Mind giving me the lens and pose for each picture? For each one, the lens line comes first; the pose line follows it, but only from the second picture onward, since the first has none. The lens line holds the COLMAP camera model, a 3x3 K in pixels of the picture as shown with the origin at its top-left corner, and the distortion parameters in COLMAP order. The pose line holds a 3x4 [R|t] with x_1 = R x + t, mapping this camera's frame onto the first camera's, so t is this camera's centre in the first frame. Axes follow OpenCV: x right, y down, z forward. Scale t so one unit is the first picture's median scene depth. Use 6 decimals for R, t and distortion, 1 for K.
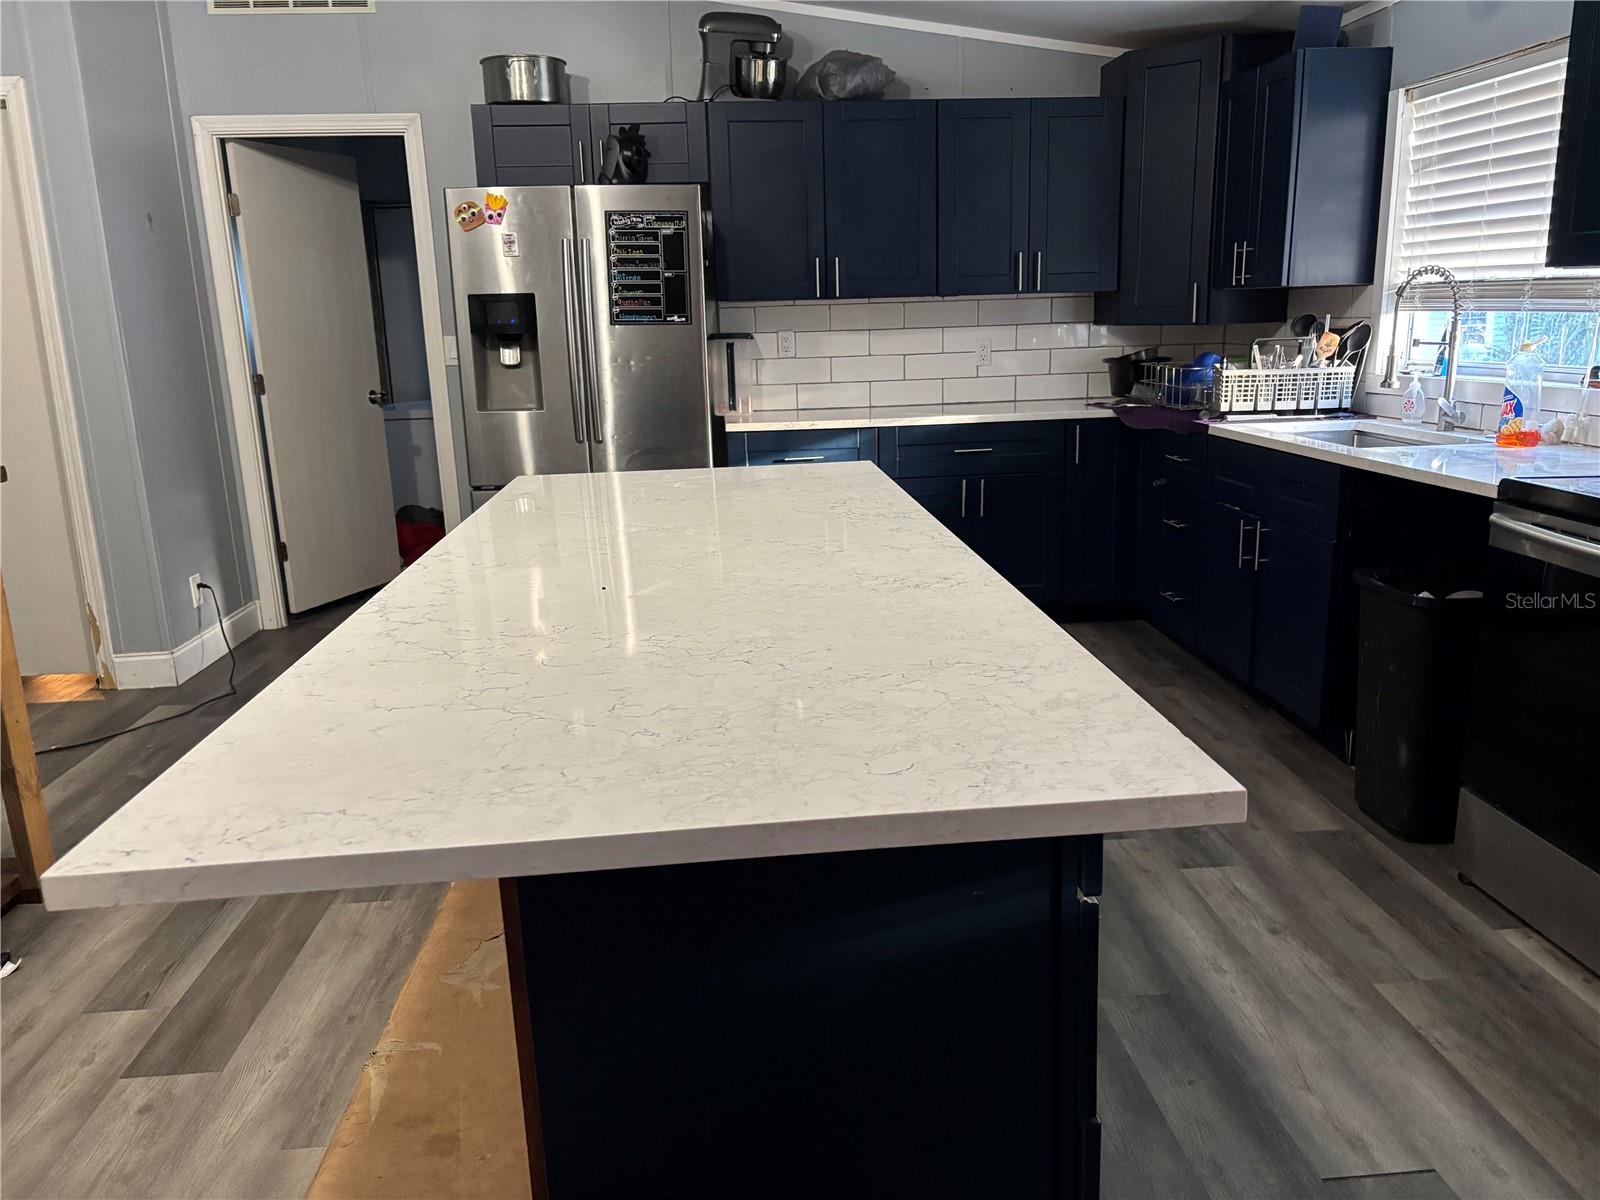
lens RADIAL K [[1213.2, 0, 805.9], [0, 1213.2, 602.8], [0, 0, 1]] dist [0.045068, -0.048590]
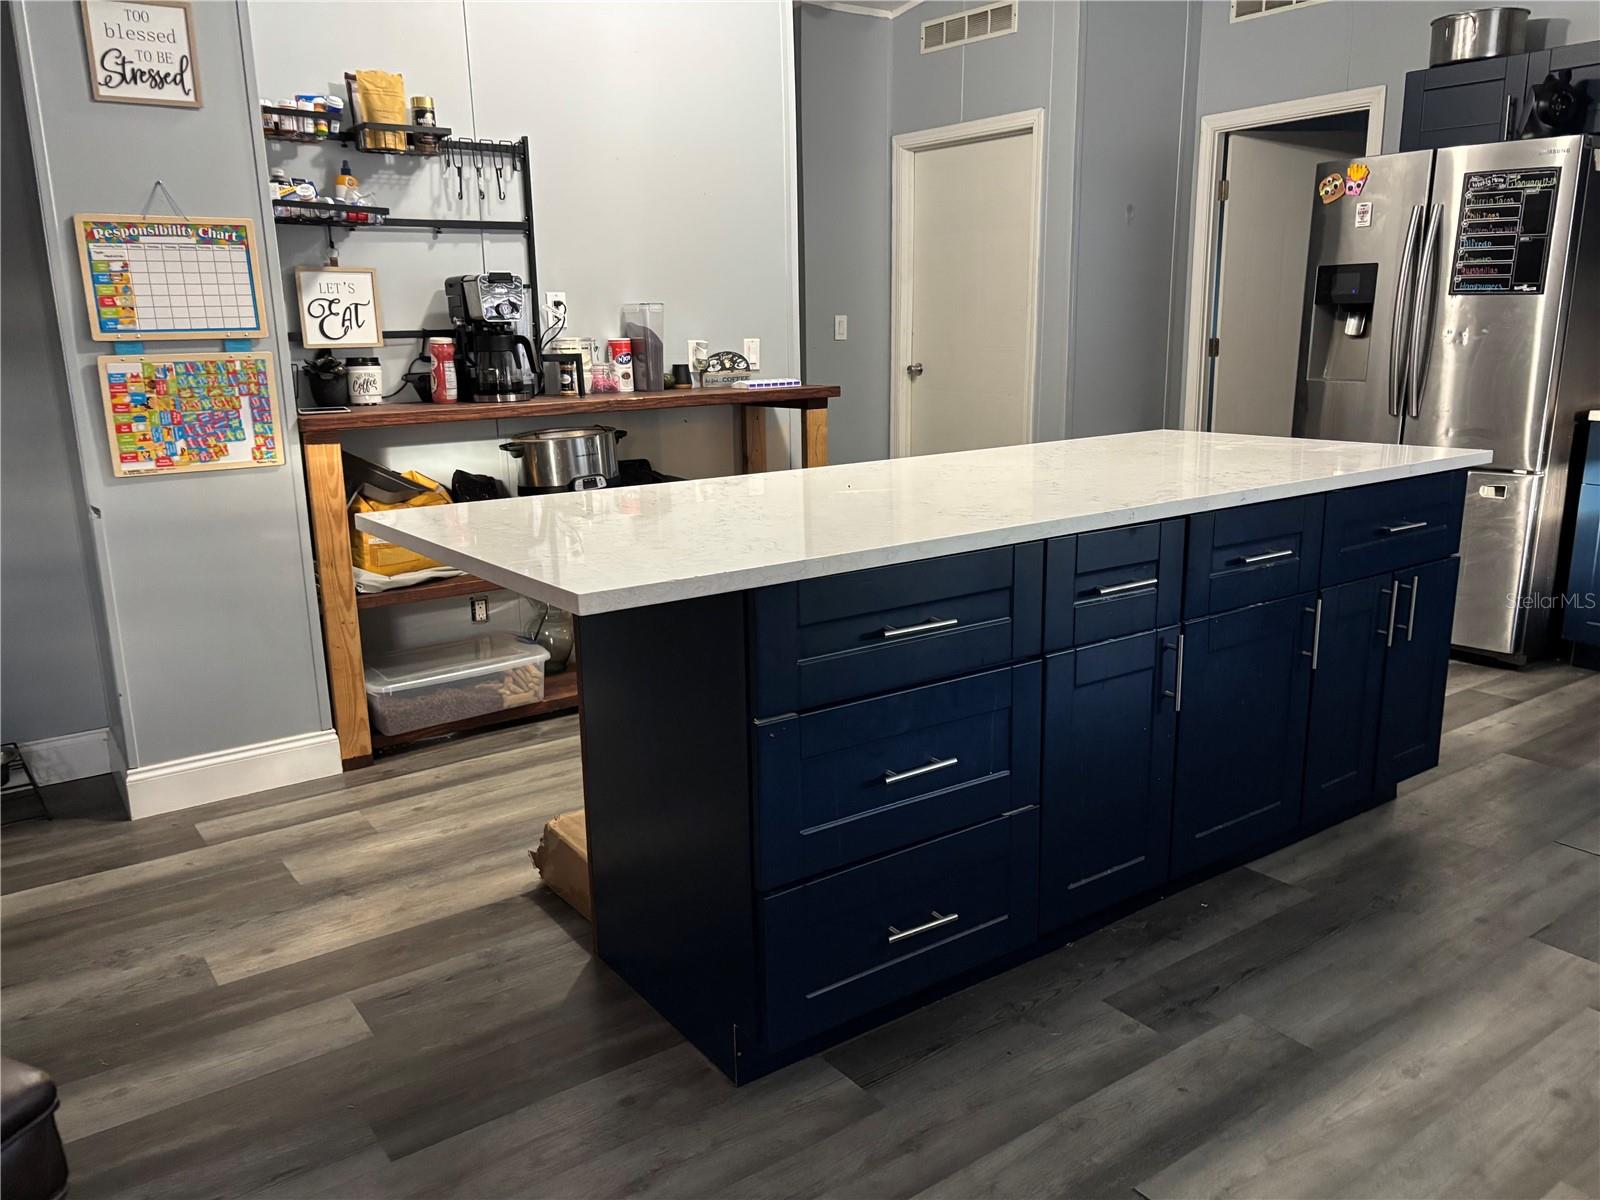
lens RADIAL K [[1213.2, 0, 800.7], [0, 1213.2, 605.4], [0, 0, 1]] dist [0.045068, -0.048590]
pose [[0.520153, 0.217390, -0.825943, 0.422867], [-0.197095, 0.971514, 0.131580, -0.021984], [0.831020, 0.094347, 0.548183, 0.091252]]
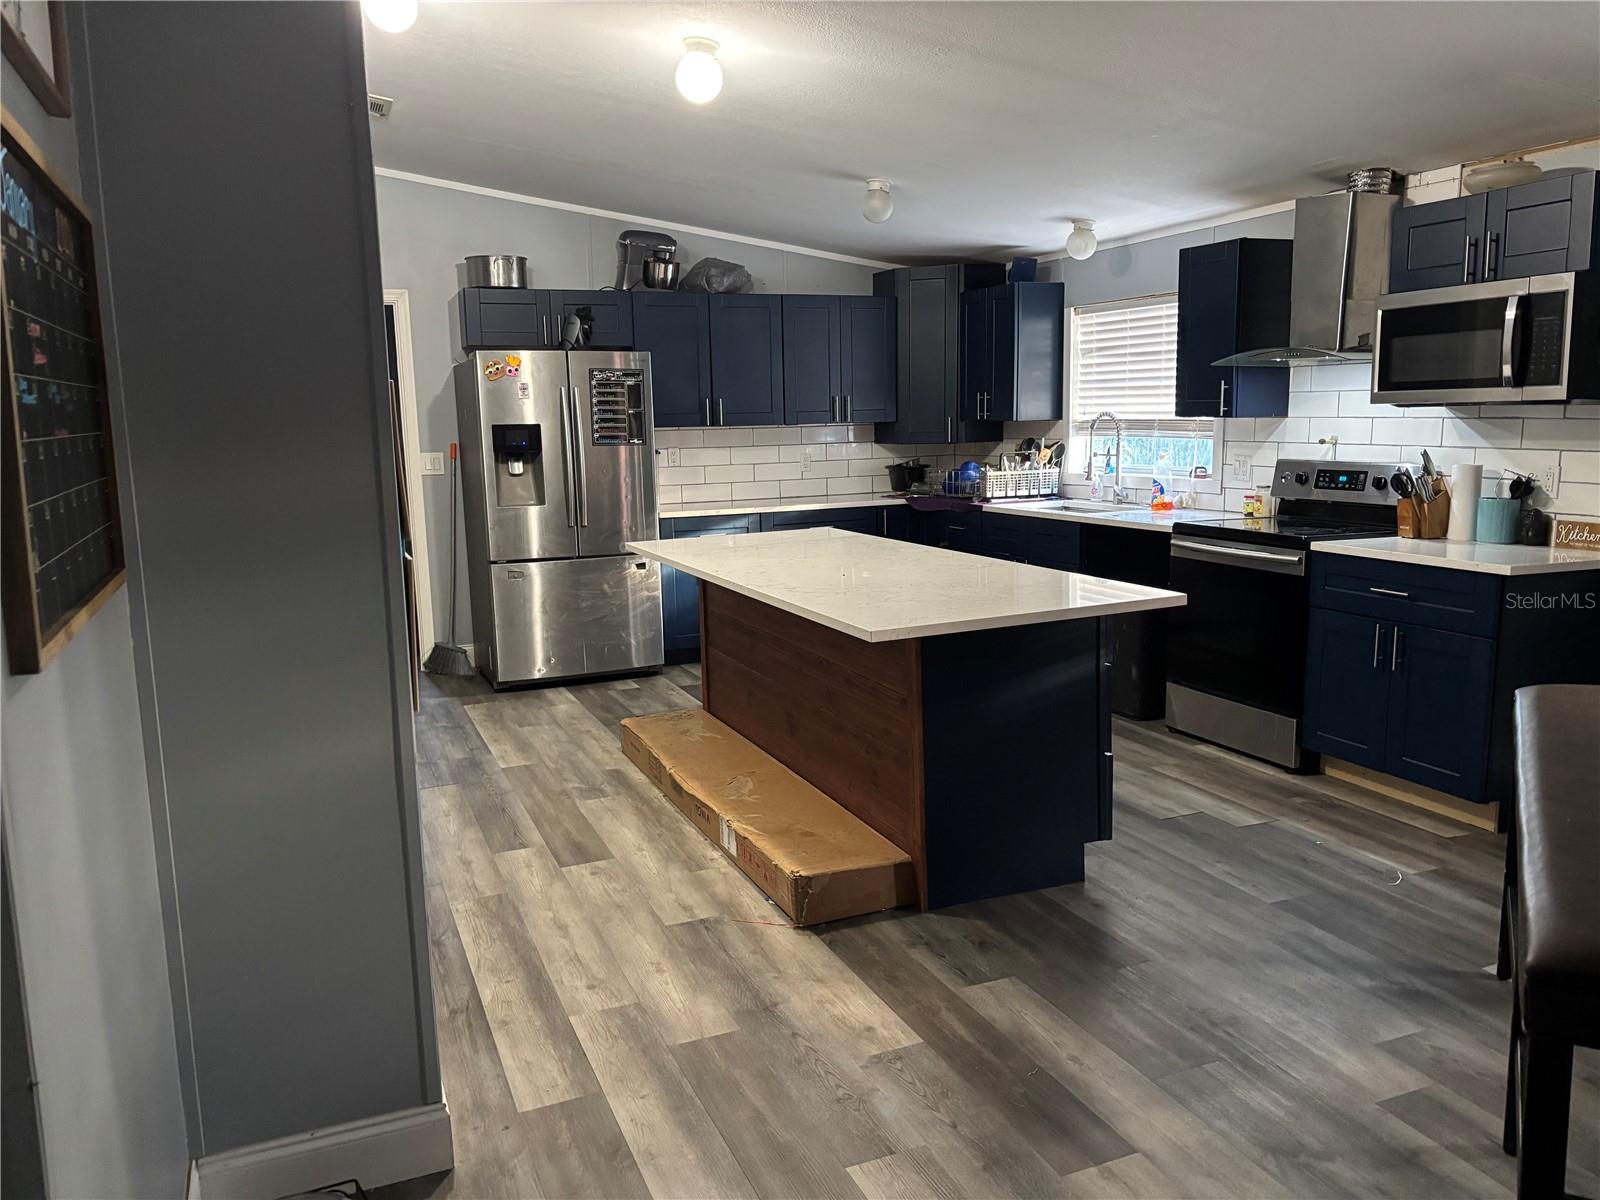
lens RADIAL K [[1213.2, 0, 795.9], [0, 1213.2, 599.6], [0, 0, 1]] dist [0.045068, -0.048590]
pose [[0.950790, -0.044358, 0.306644, -0.389486], [0.071104, 0.994523, -0.076606, 0.081293], [-0.301566, 0.094639, 0.948737, -0.424720]]
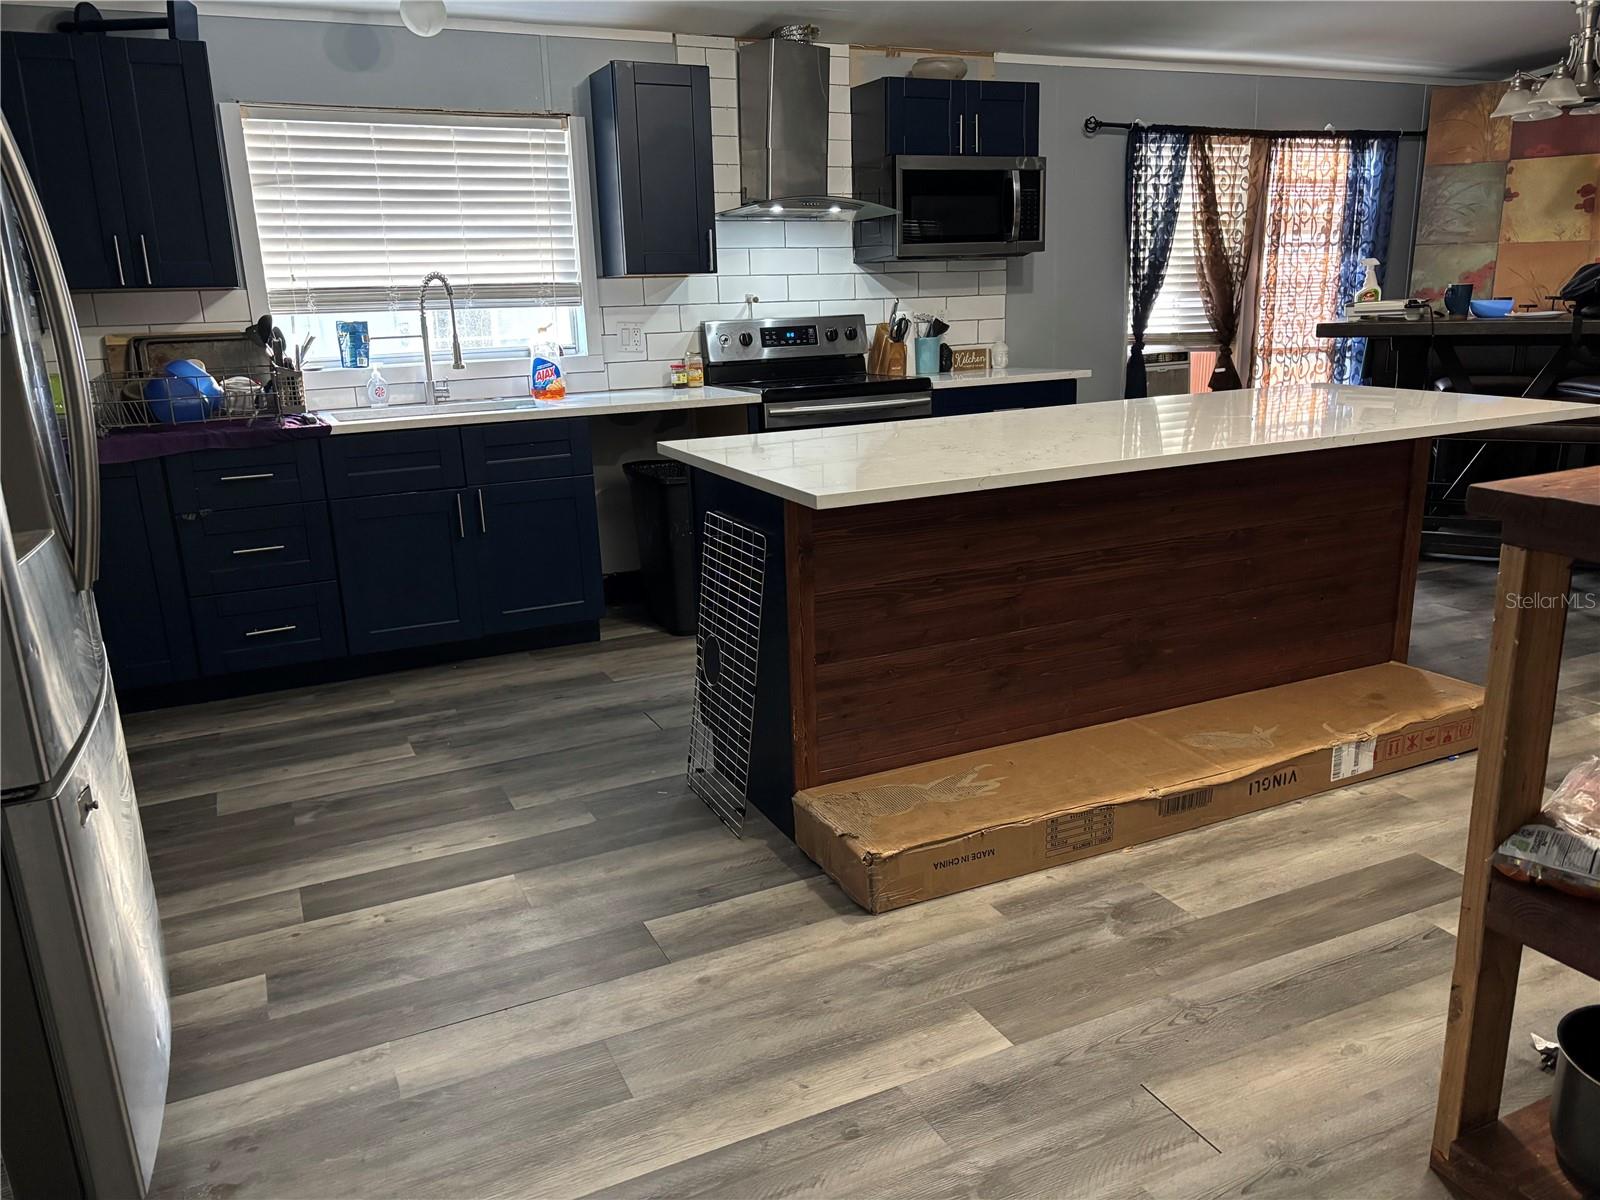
lens RADIAL K [[1213.2, 0, 820.7], [0, 1213.2, 594.8], [0, 0, 1]] dist [0.045068, -0.048590]
pose [[-0.367385, -0.190369, 0.910378, -0.690566], [0.256963, 0.919953, 0.296070, -0.199753], [-0.893867, 0.342705, -0.289059, 0.933331]]
